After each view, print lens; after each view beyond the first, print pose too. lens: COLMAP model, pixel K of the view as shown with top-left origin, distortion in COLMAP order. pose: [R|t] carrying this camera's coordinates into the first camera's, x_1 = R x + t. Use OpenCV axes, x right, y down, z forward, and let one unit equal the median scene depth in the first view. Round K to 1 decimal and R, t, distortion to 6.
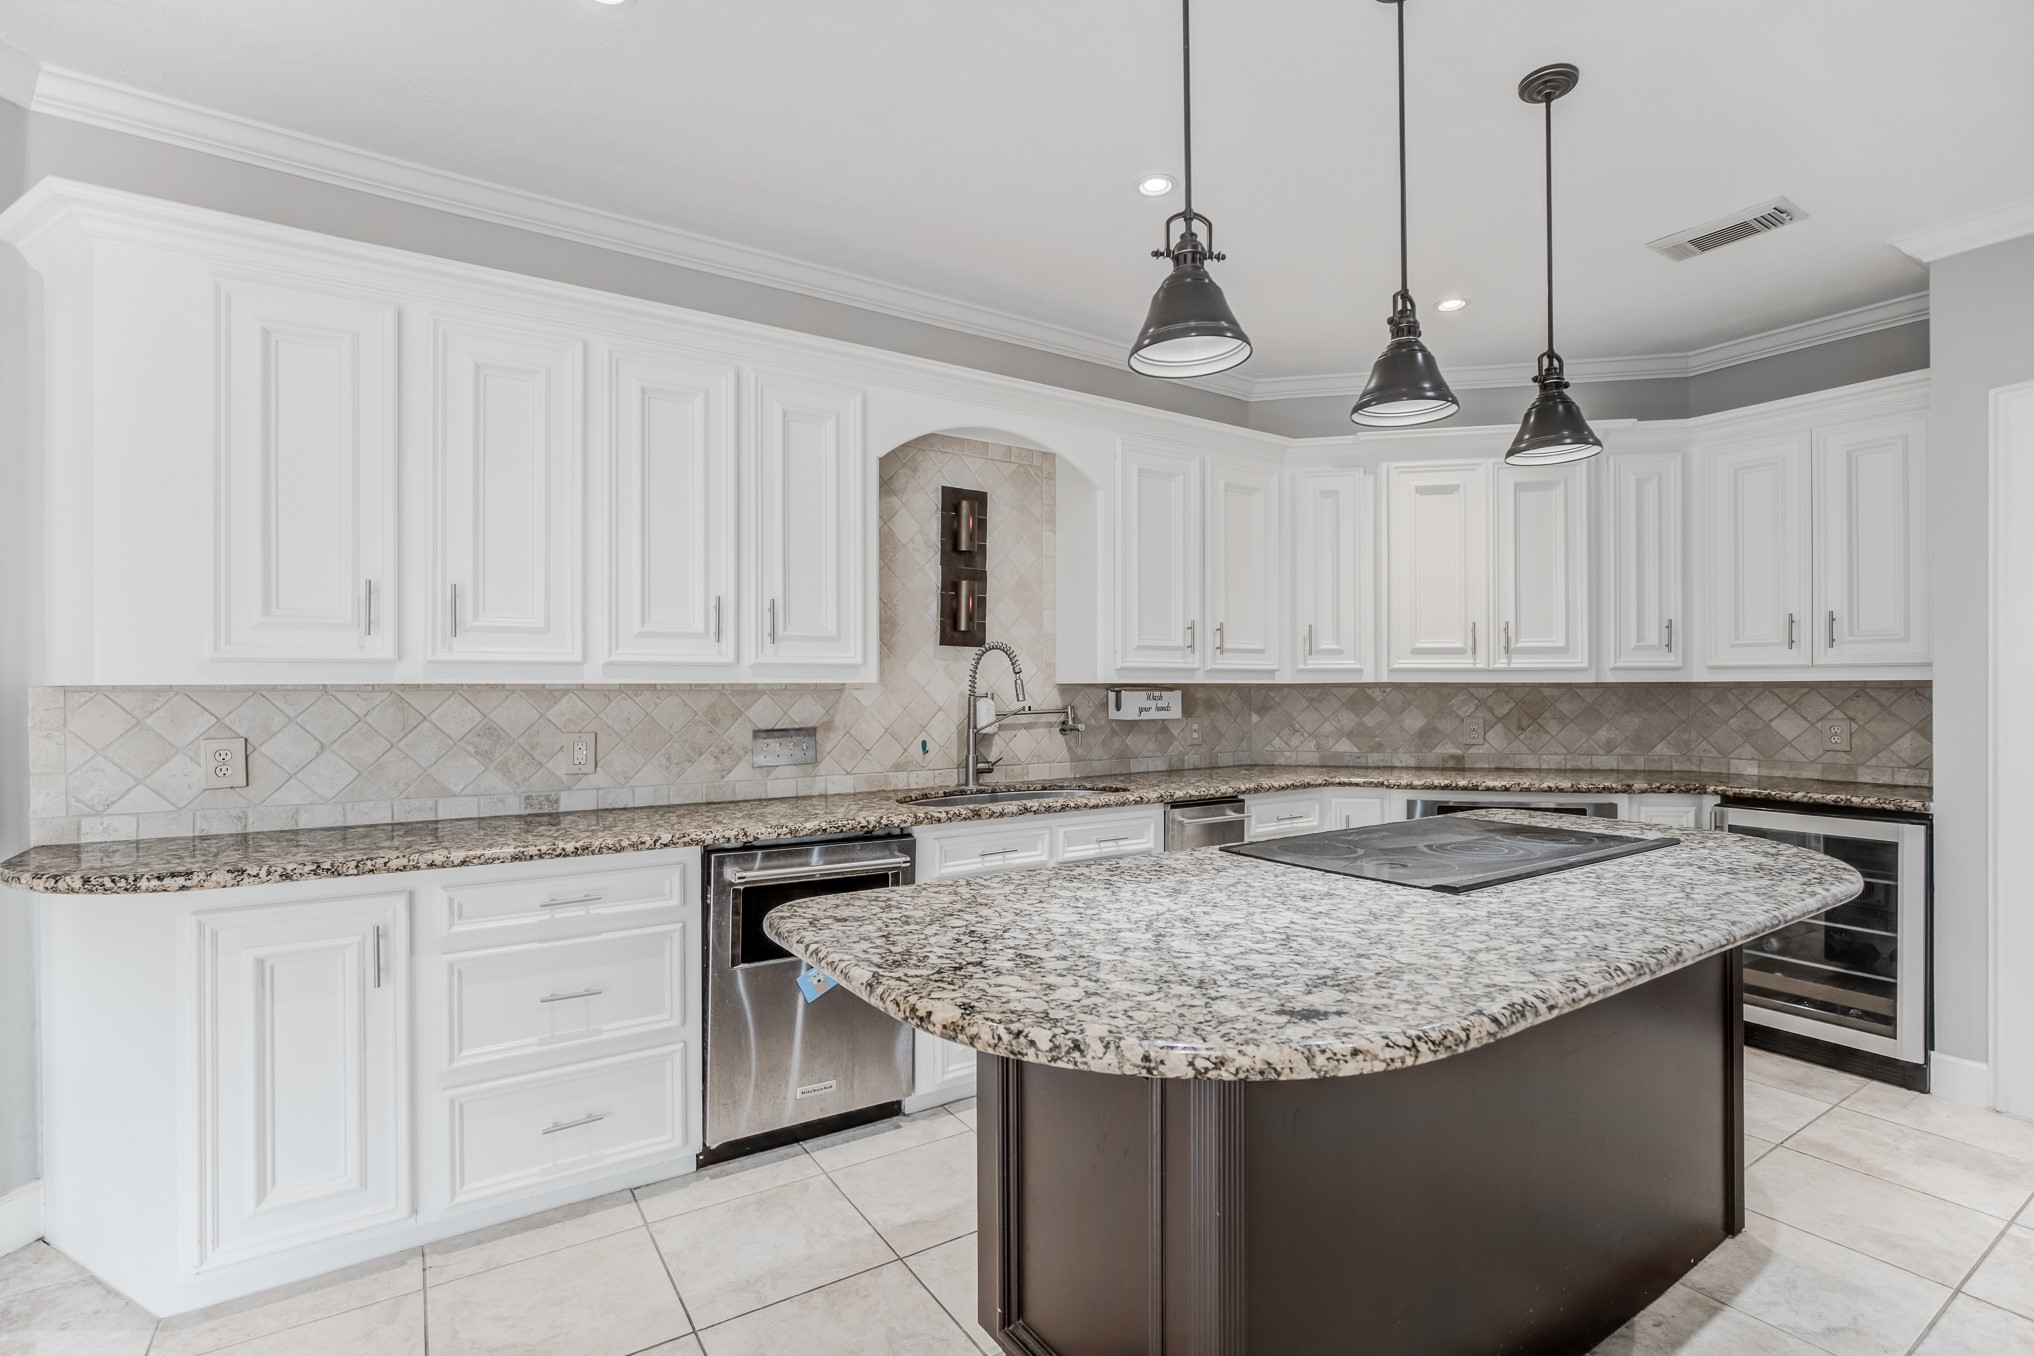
lens RADIAL K [[936.6, 0, 1025.8], [0, 936.6, 689.1], [0, 0, 1]] dist [-0.014908, 0.002839]
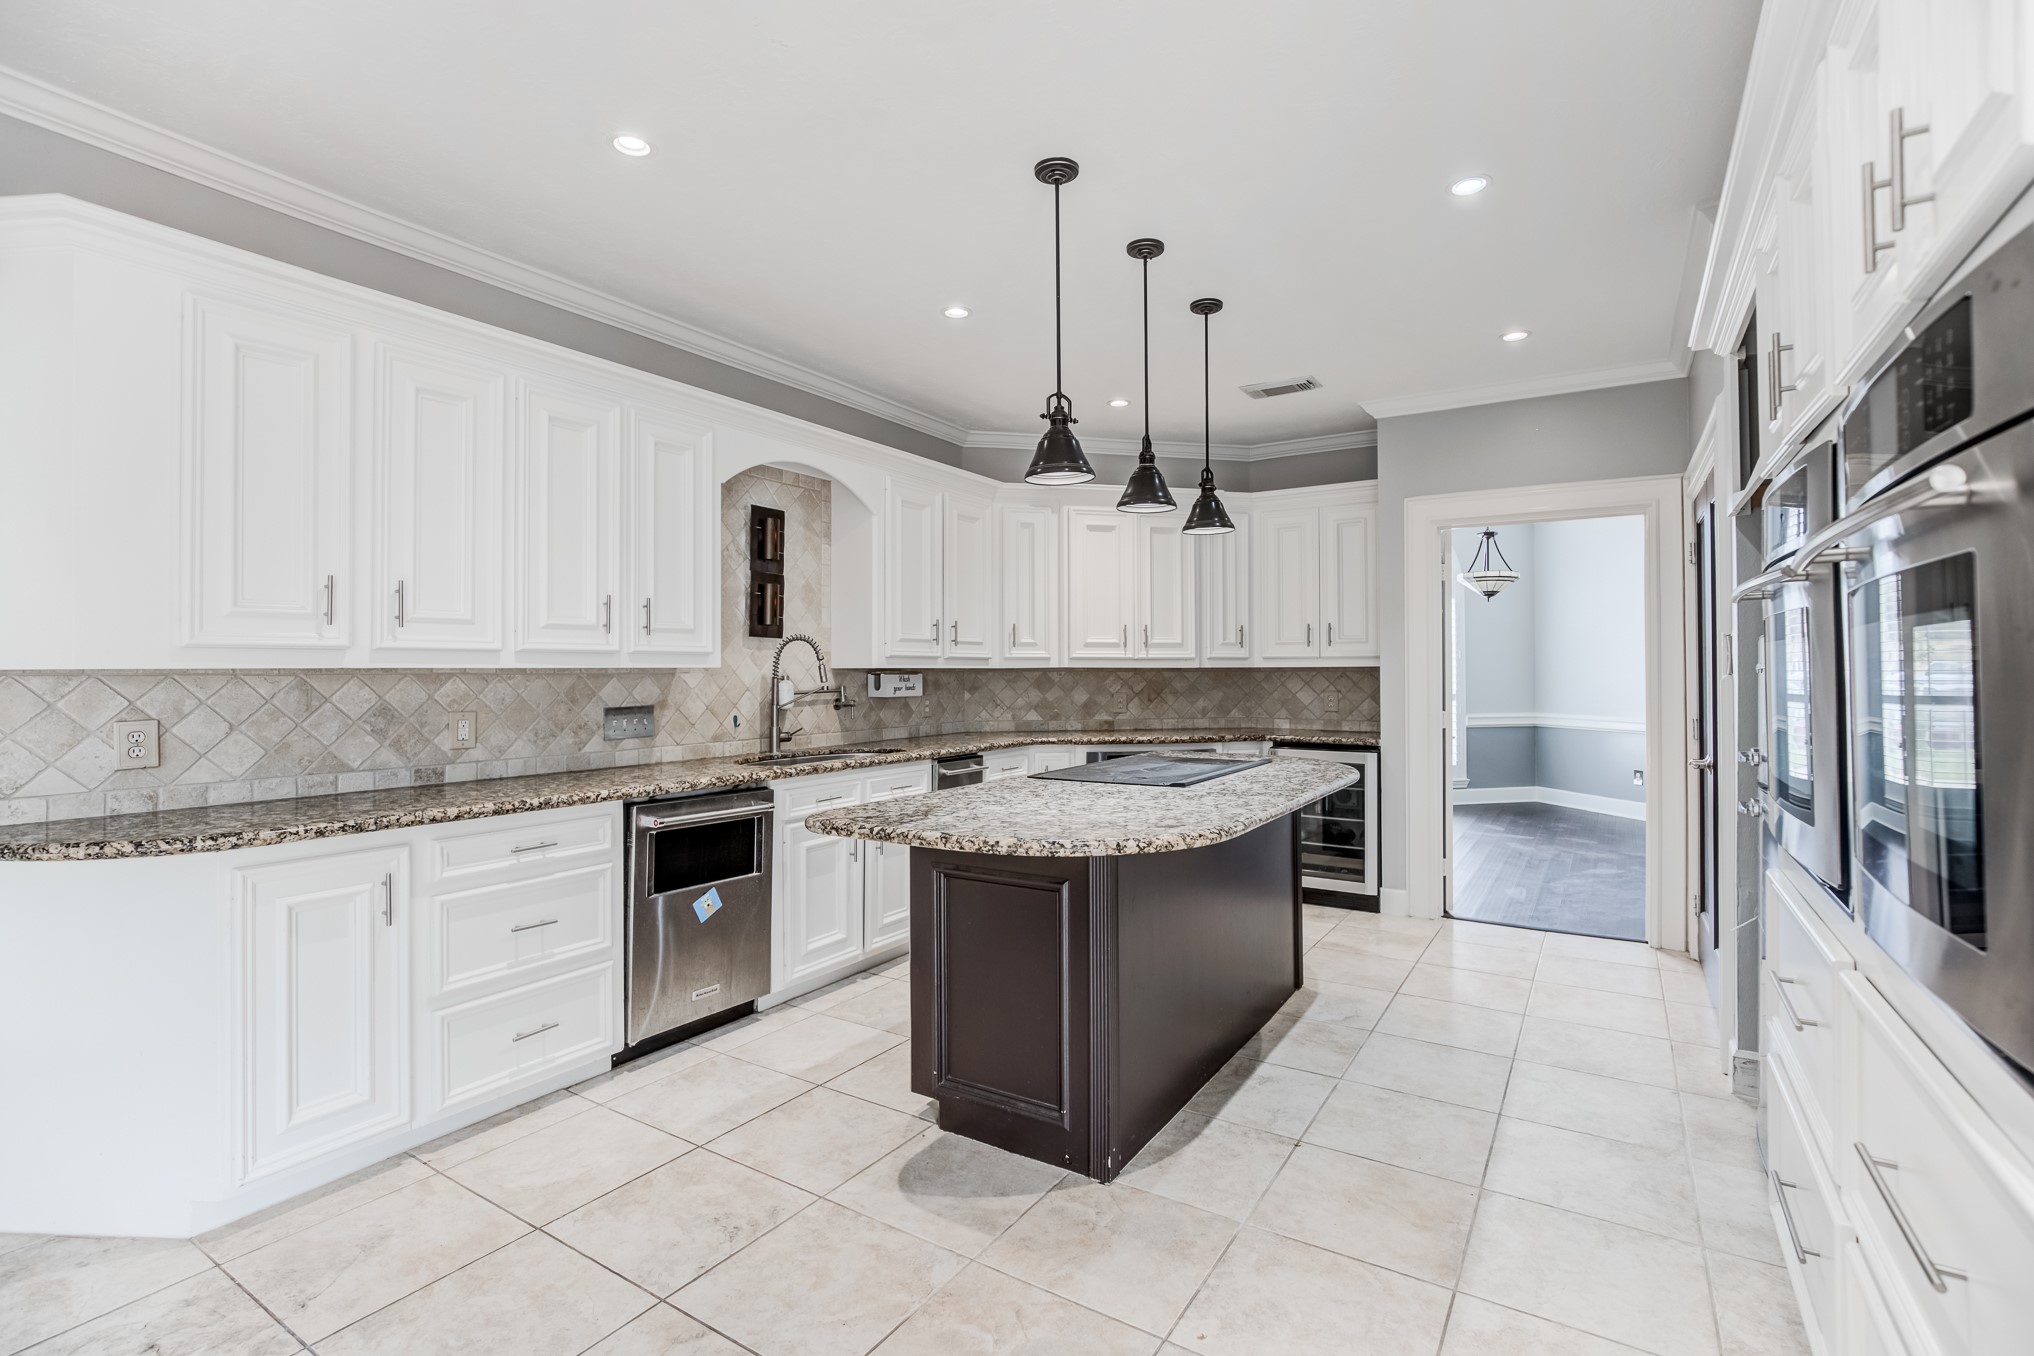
lens RADIAL K [[936.6, 0, 1021.4], [0, 936.6, 661.7], [0, 0, 1]] dist [-0.014908, 0.002839]
pose [[0.911821, 0.003826, 0.410571, -0.260013], [0.001285, 0.999925, -0.012173, 0.000862], [-0.410587, 0.011628, 0.911747, -0.234620]]
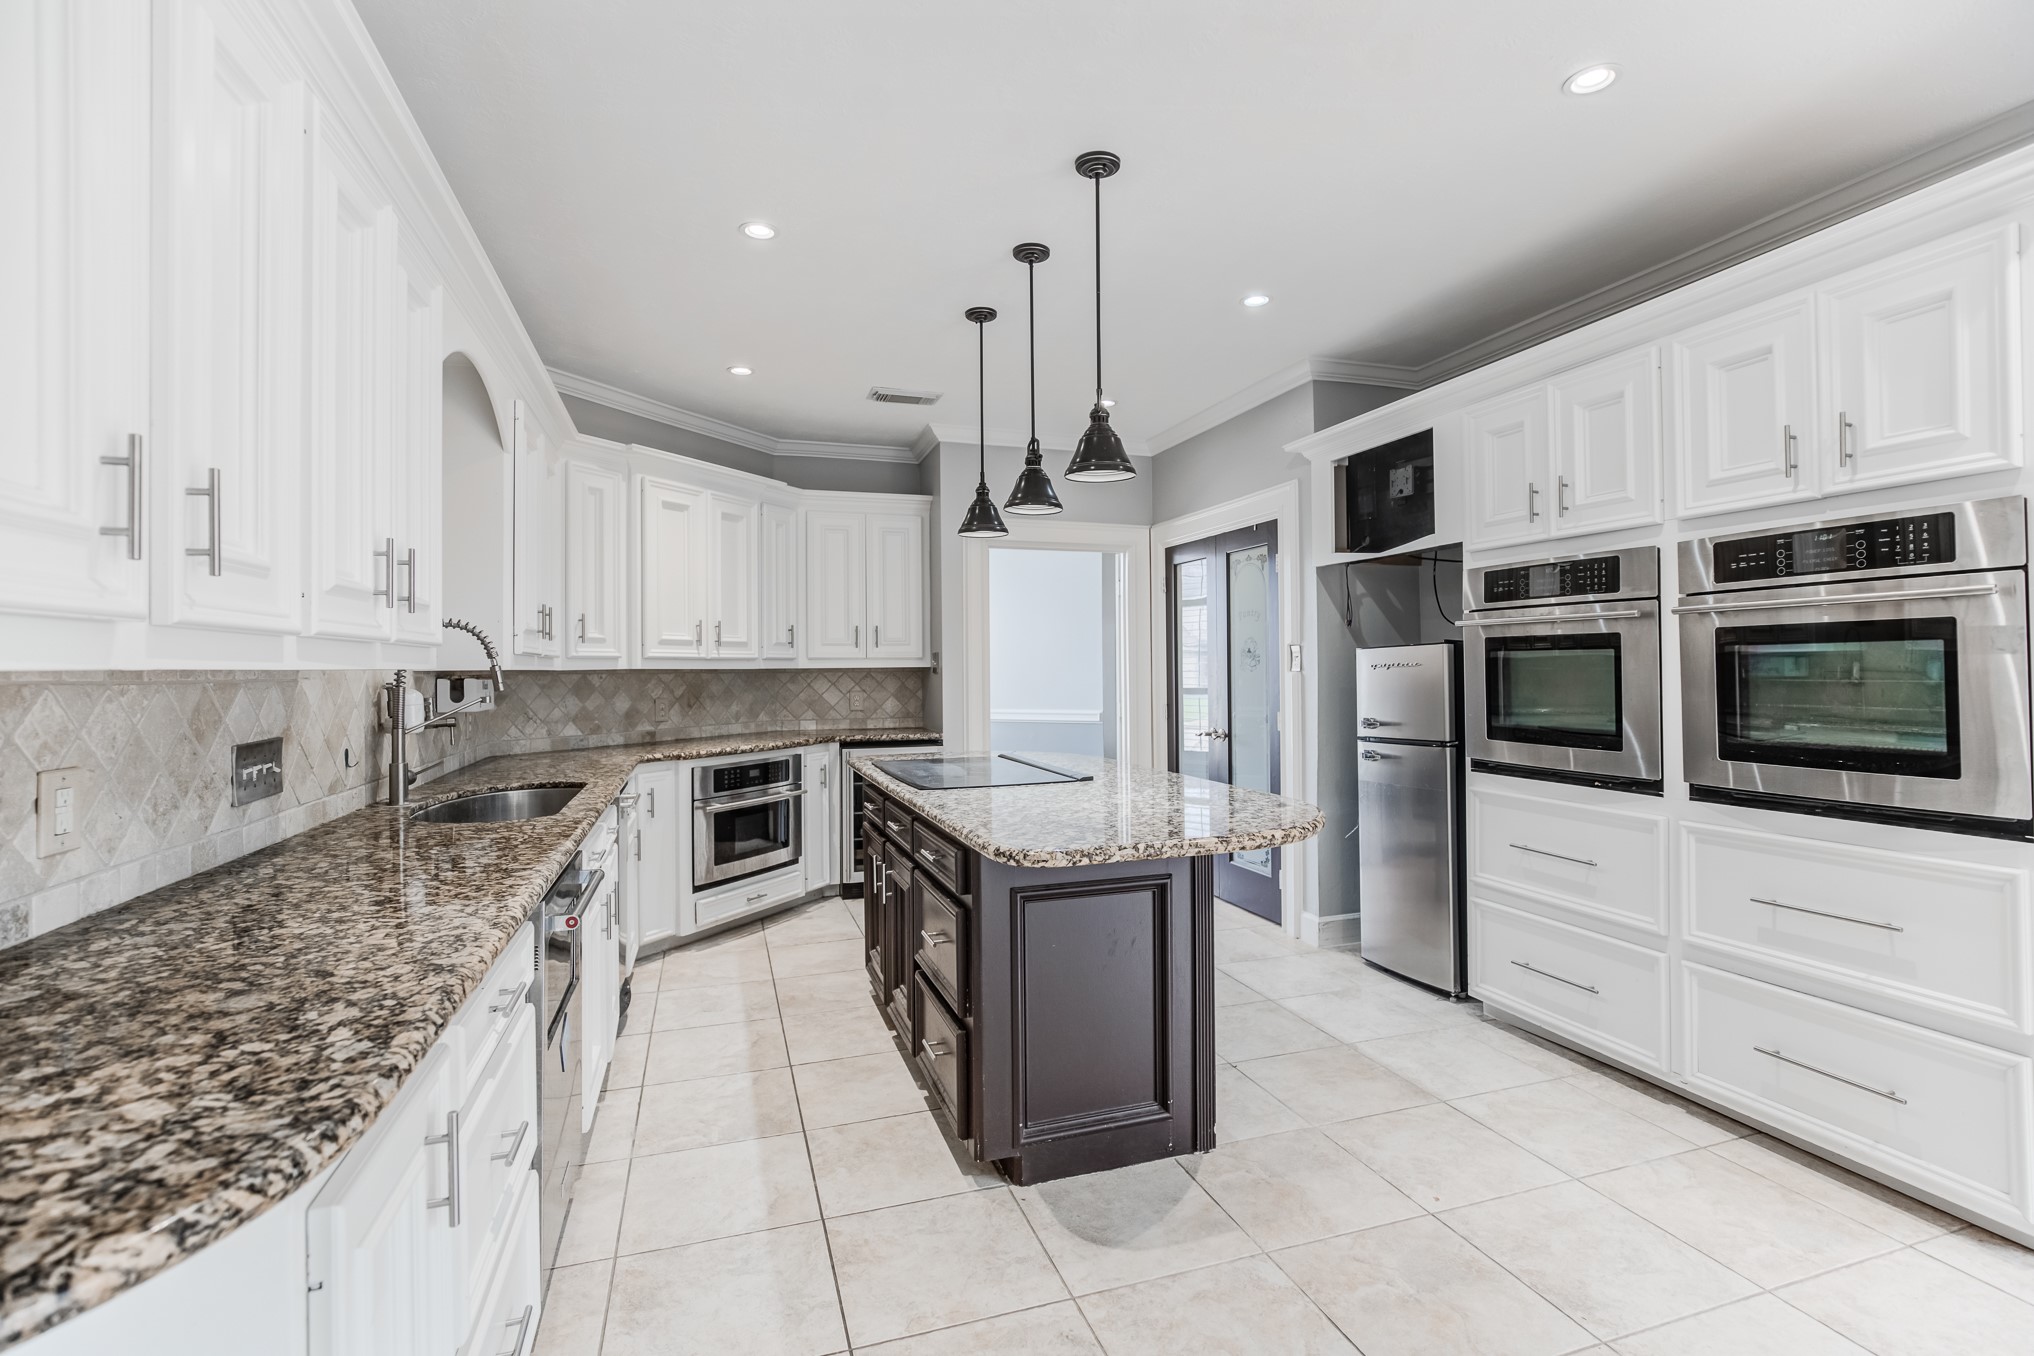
lens RADIAL K [[936.6, 0, 1018.9], [0, 936.6, 665.9], [0, 0, 1]] dist [-0.014908, 0.002839]
pose [[0.255681, 0.002995, 0.966757, -0.654451], [0.009248, 0.999942, -0.005543, -0.000552], [-0.966717, 0.010358, 0.255638, 0.308025]]
